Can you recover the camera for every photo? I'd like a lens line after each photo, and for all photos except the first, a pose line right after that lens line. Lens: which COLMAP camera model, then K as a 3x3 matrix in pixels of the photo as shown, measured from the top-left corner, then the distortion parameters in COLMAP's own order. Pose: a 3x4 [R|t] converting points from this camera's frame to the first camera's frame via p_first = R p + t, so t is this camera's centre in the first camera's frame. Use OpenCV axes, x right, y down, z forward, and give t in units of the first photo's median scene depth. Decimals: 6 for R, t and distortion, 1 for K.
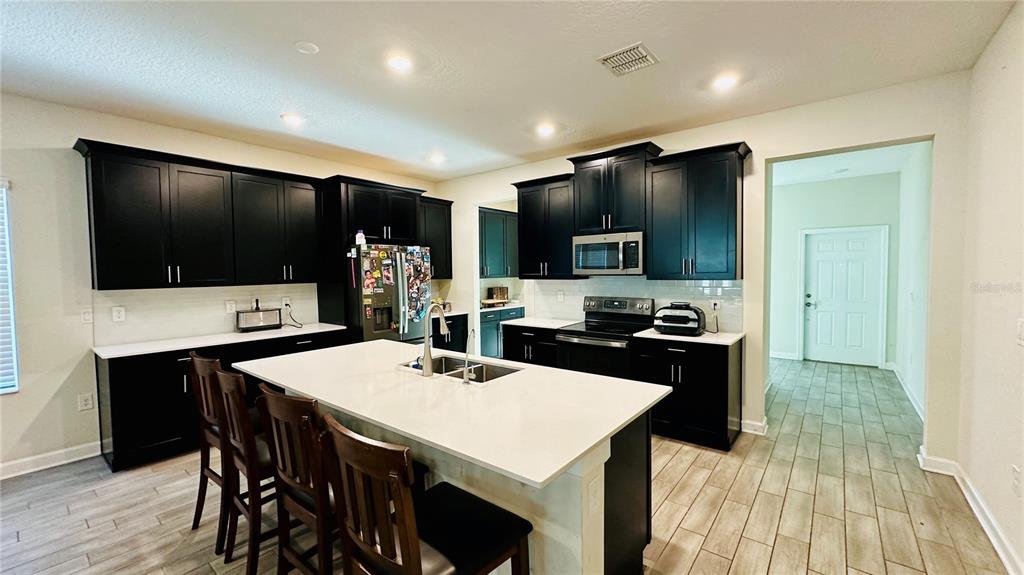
lens RADIAL K [[408.6, 0, 512.0], [0, 408.6, 287.5], [0, 0, 1]] dist [-0.004933, 0.001317]
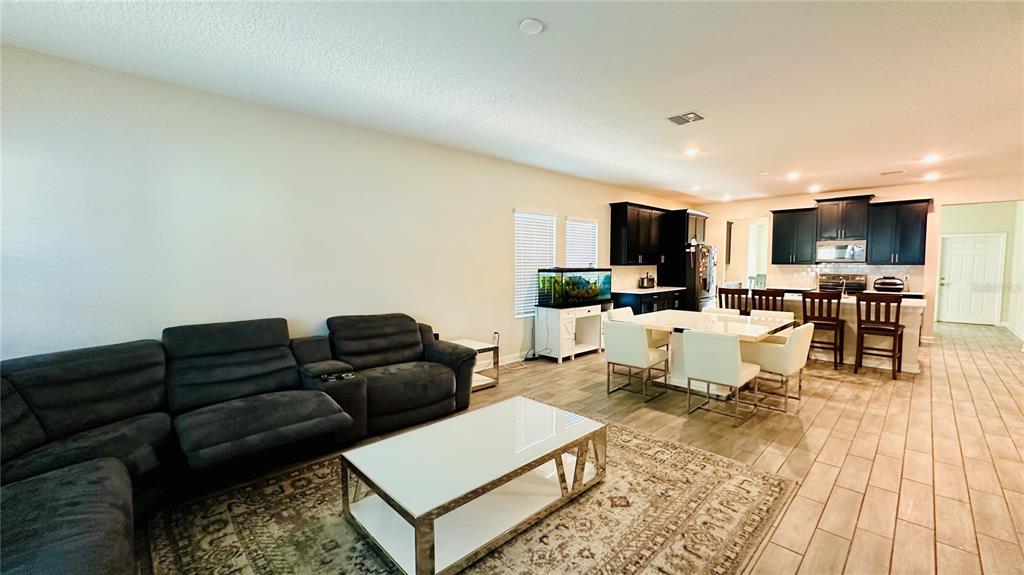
lens RADIAL K [[408.6, 0, 510.4], [0, 408.6, 286.7], [0, 0, 1]] dist [-0.004933, 0.001317]
pose [[0.992438, 0.018209, -0.121392, -1.104234], [-0.015579, 0.999624, 0.022582, 0.067266], [0.121757, -0.020520, 0.992348, -1.122523]]
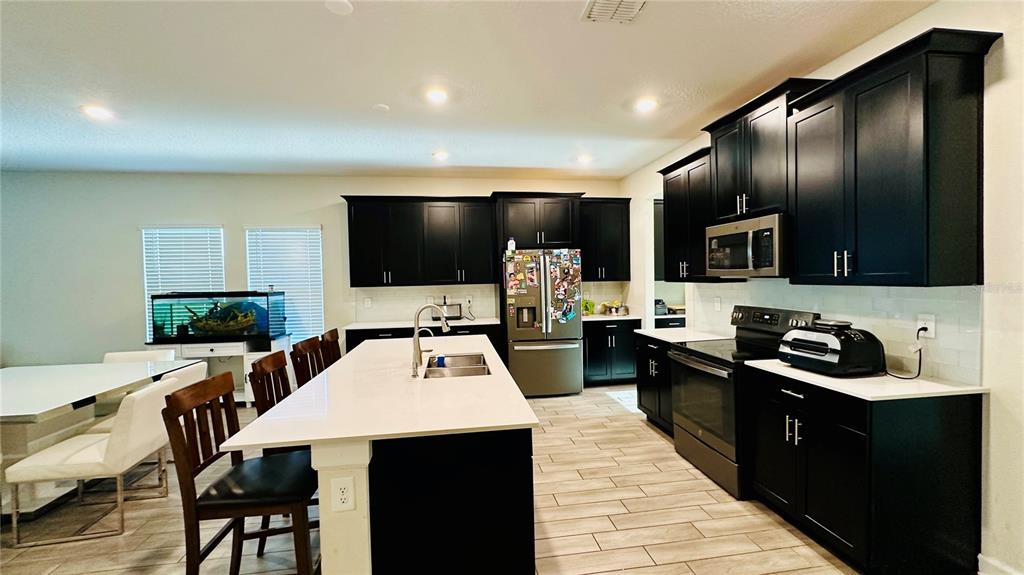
lens RADIAL K [[408.6, 0, 510.7], [0, 408.6, 289.3], [0, 0, 1]] dist [-0.004933, 0.001317]
pose [[0.735350, 0.018870, -0.677425, 0.443235], [-0.016696, 0.999813, 0.009727, -0.009579], [0.677482, 0.004157, 0.735527, 0.193342]]
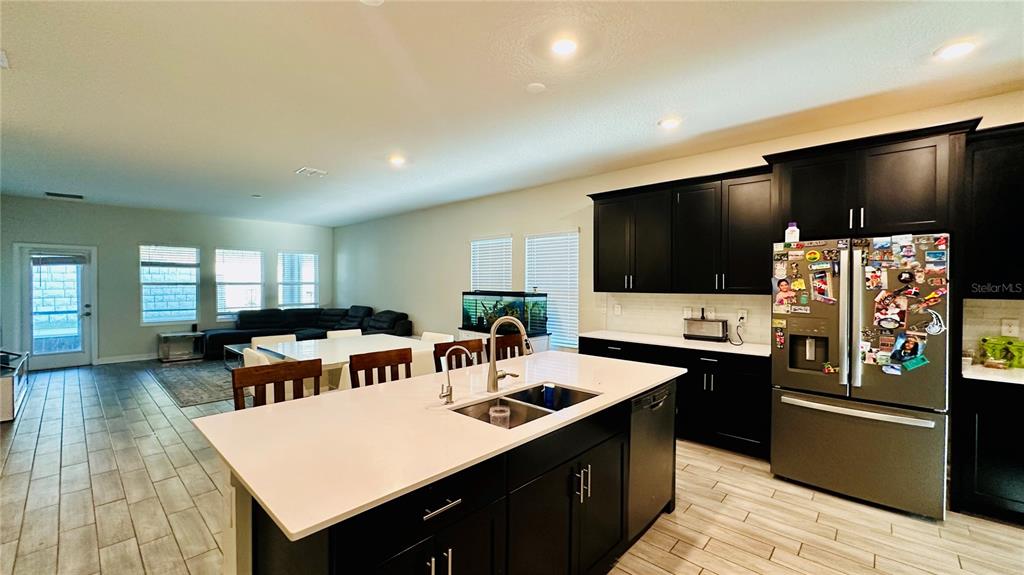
lens RADIAL K [[408.6, 0, 509.2], [0, 408.6, 288.0], [0, 0, 1]] dist [-0.004933, 0.001317]
pose [[-0.068301, 0.024438, -0.997365, 0.418993], [-0.042827, 0.998707, 0.027404, -0.028885], [0.996745, 0.044586, -0.067166, 0.636076]]
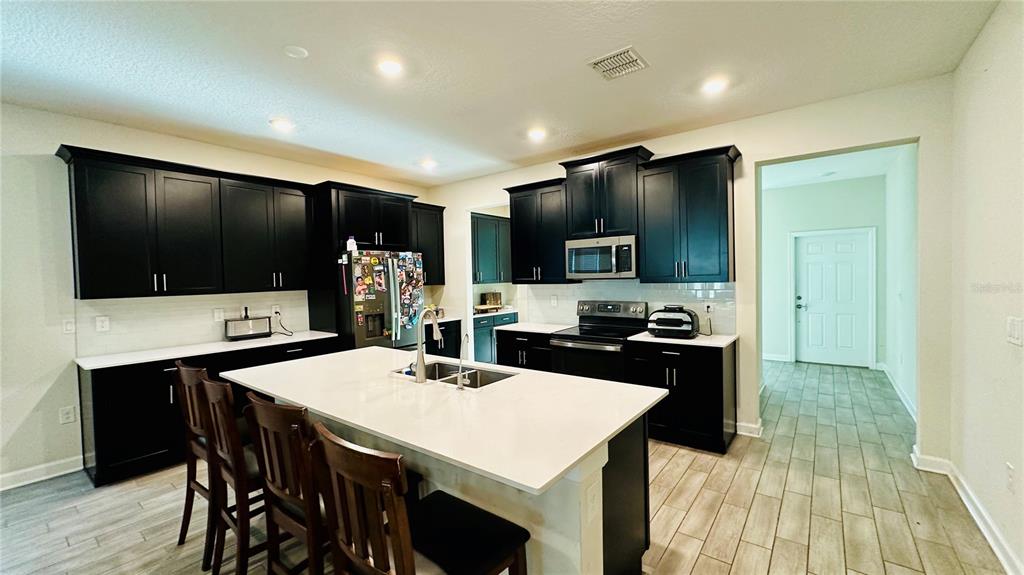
lens RADIAL K [[408.6, 0, 511.9], [0, 408.6, 287.3], [0, 0, 1]] dist [-0.004933, 0.001317]
pose [[0.999784, -0.010774, 0.017793, -0.001364], [0.011050, 0.999819, -0.015461, 0.003072], [-0.017623, 0.015655, 0.999722, 0.005697]]
